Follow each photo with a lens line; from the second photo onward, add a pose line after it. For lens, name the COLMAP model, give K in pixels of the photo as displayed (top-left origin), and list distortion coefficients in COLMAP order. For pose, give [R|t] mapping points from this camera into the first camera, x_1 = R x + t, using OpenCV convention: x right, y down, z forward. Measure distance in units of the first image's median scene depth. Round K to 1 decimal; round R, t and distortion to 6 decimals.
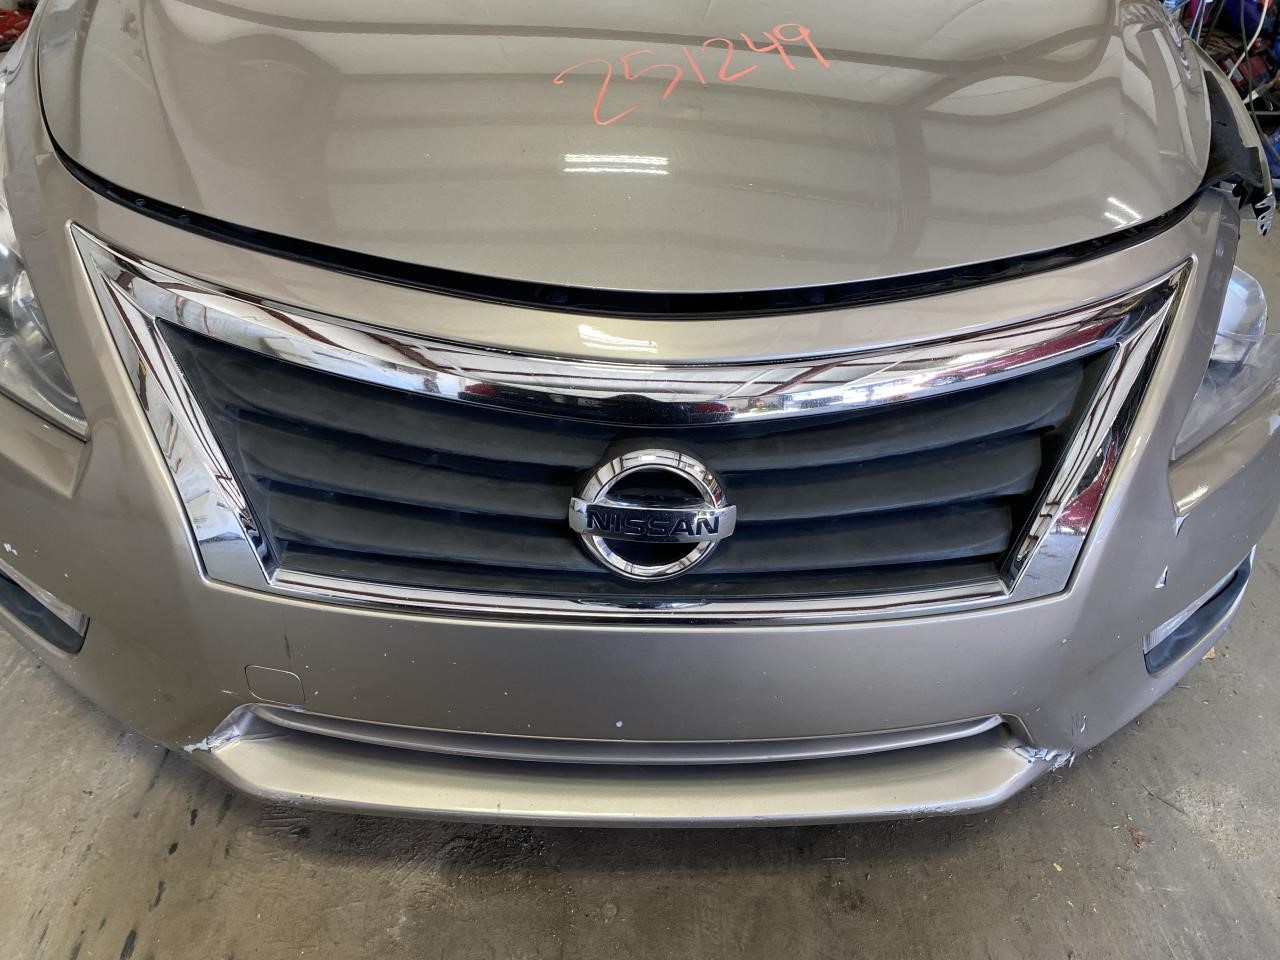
lens RADIAL K [[971.0, 0, 640.0], [0, 971.0, 480.0], [0, 0, 1]] dist [0.000793, -0.004619]
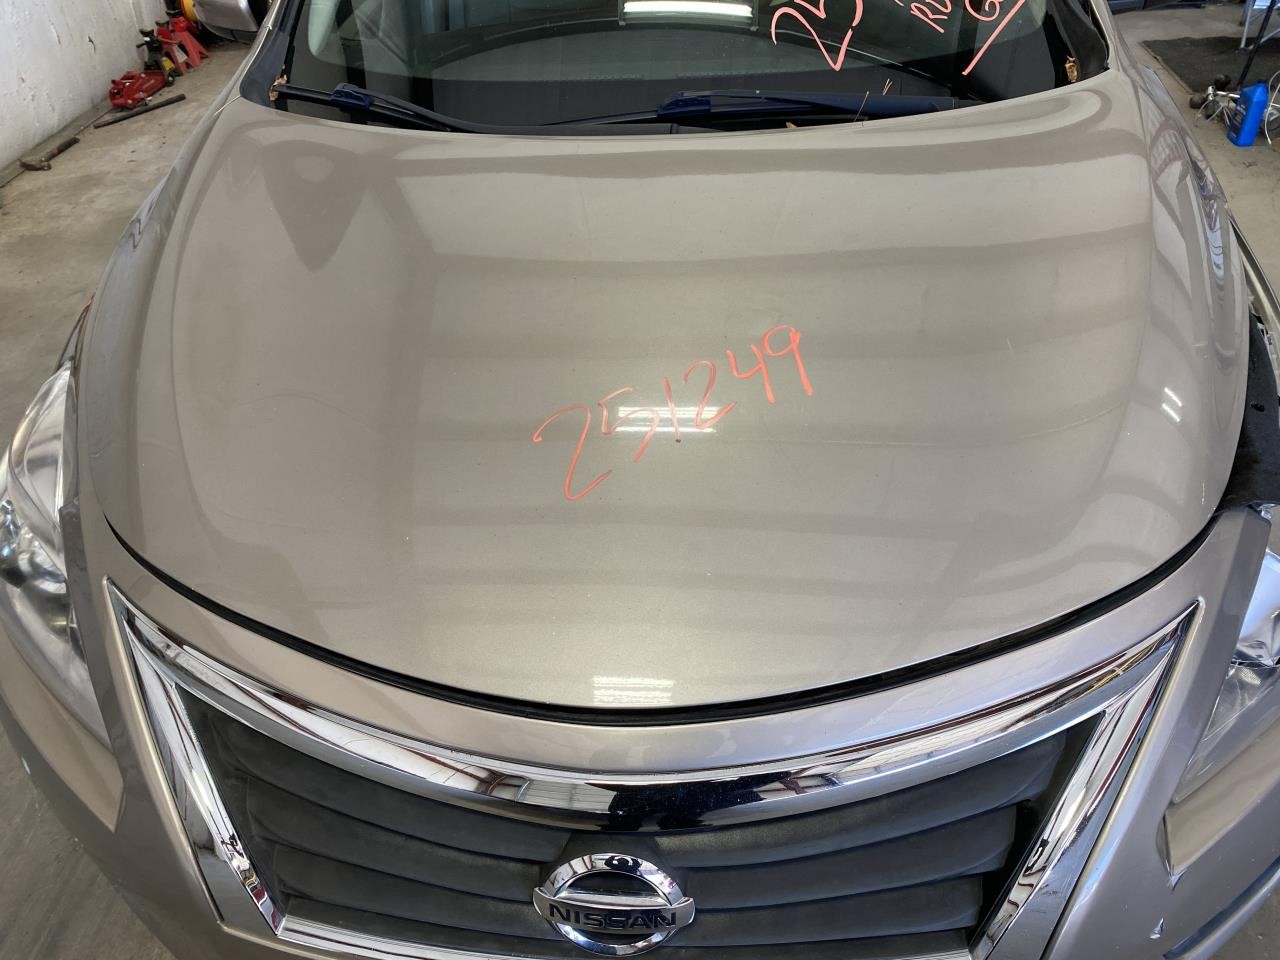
lens RADIAL K [[985.5, 0, 636.6], [0, 985.5, 489.9], [0, 0, 1]] dist [-0.005447, -0.004032]
pose [[0.990040, -0.006608, -0.140633, 0.177228], [0.014335, 0.998438, 0.054005, -0.433673], [0.140057, -0.055483, 0.988588, -0.021217]]
